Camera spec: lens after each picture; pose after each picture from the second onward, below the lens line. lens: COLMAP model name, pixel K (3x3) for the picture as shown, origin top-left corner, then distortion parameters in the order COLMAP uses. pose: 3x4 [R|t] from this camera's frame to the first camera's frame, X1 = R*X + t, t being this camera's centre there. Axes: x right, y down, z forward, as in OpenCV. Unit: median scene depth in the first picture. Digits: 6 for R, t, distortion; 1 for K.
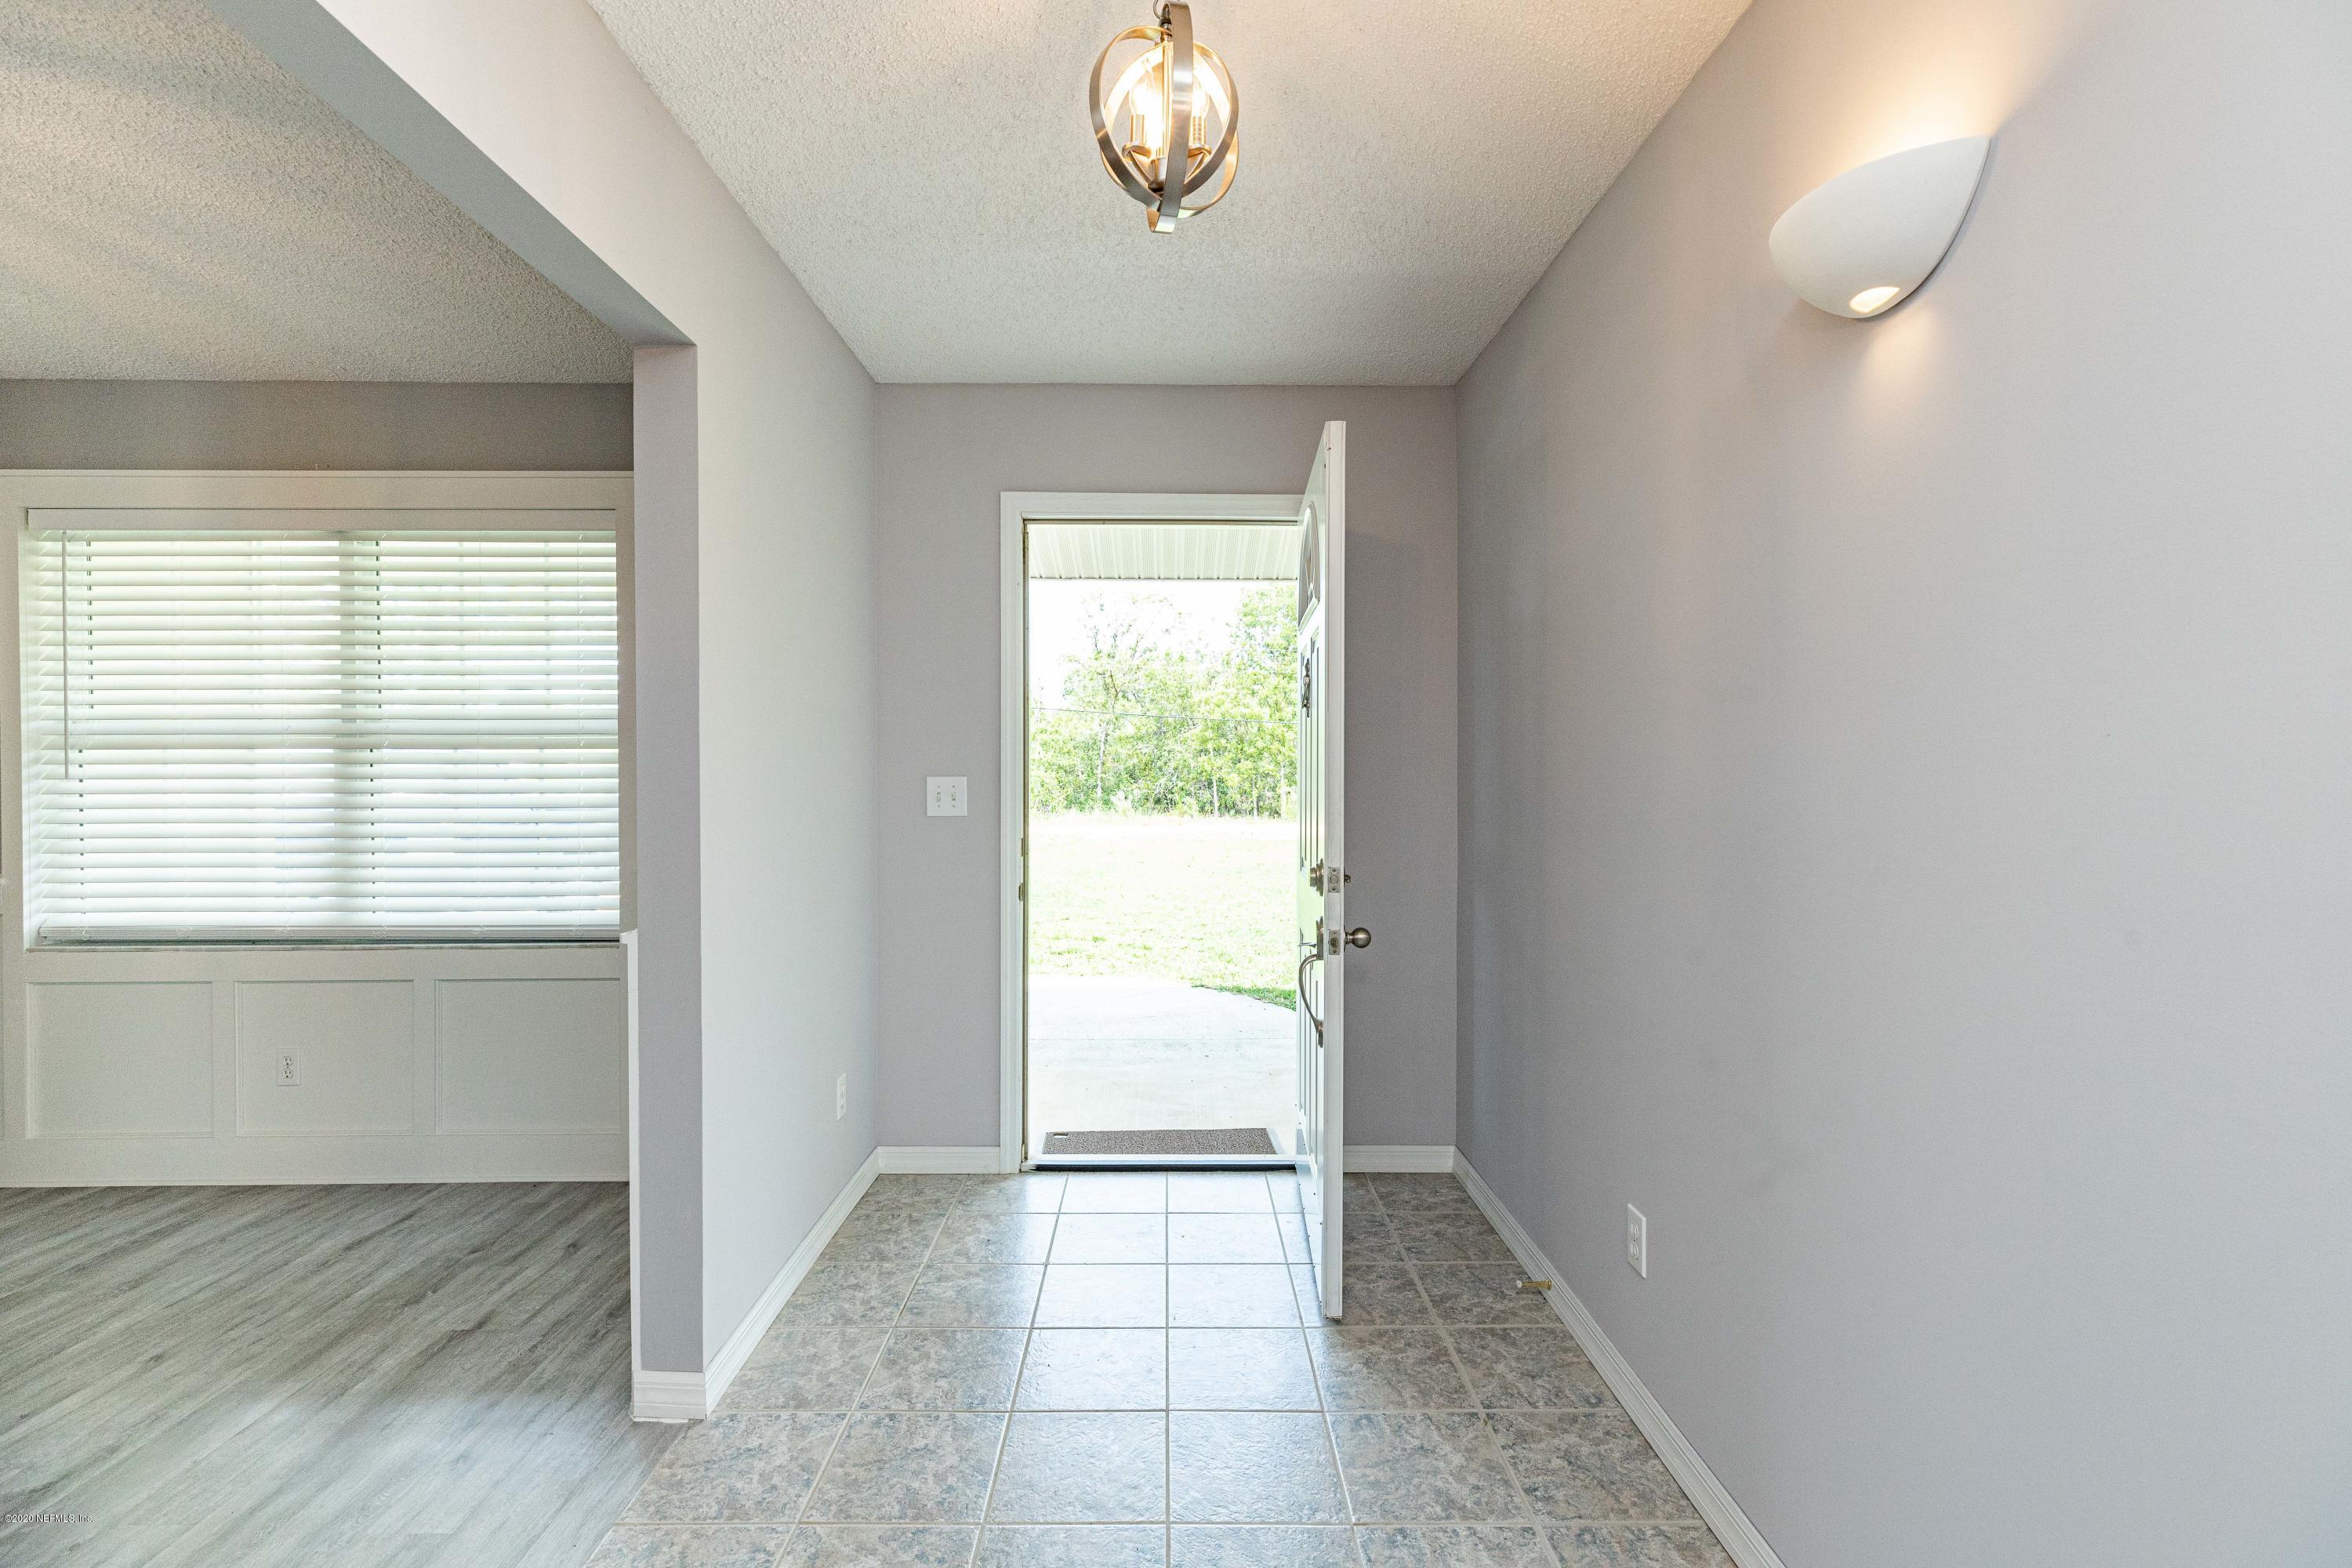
lens RADIAL K [[1048.3, 0, 1176.0], [0, 1048.3, 784.0], [0, 0, 1]] dist [0.004367, 0.000708]
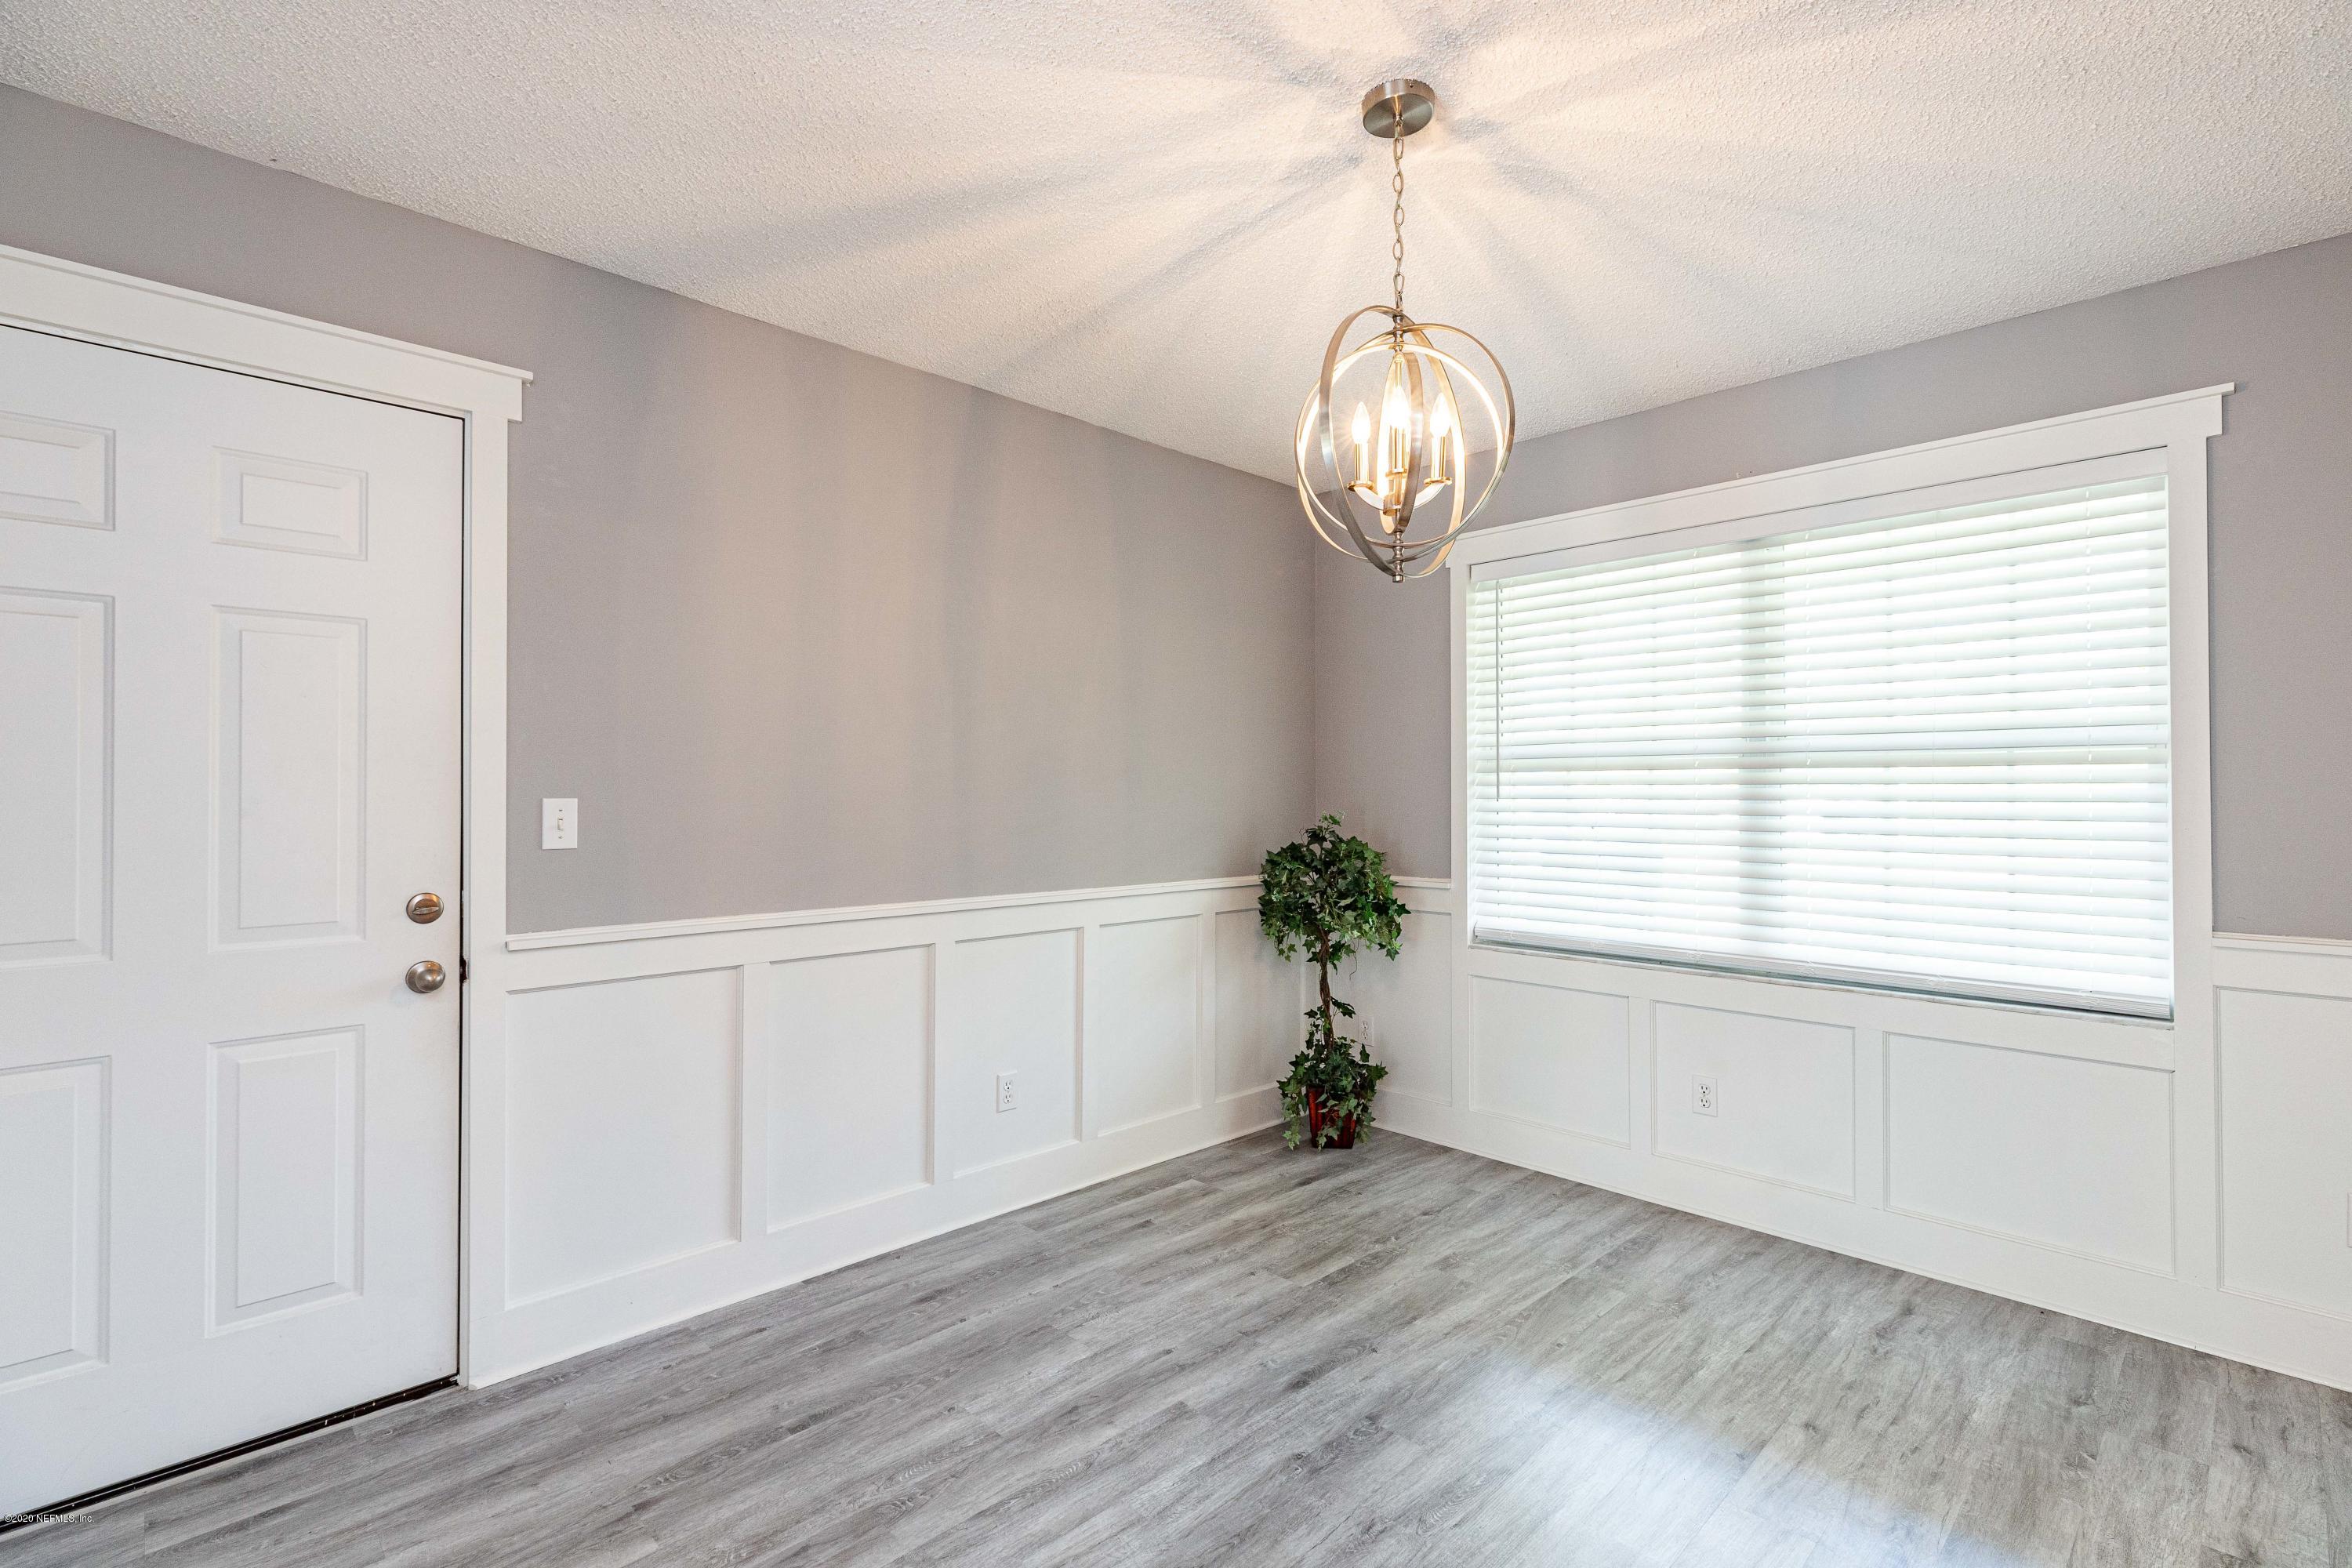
lens RADIAL K [[1065.3, 0, 1176.0], [0, 1065.3, 784.0], [0, 0, 1]] dist [-0.000140, -0.000330]
pose [[0.688088, -0.002691, -0.725622, -0.470163], [-0.011665, 0.999823, -0.014770, 0.000773], [0.725534, 0.018627, 0.687935, -0.039558]]
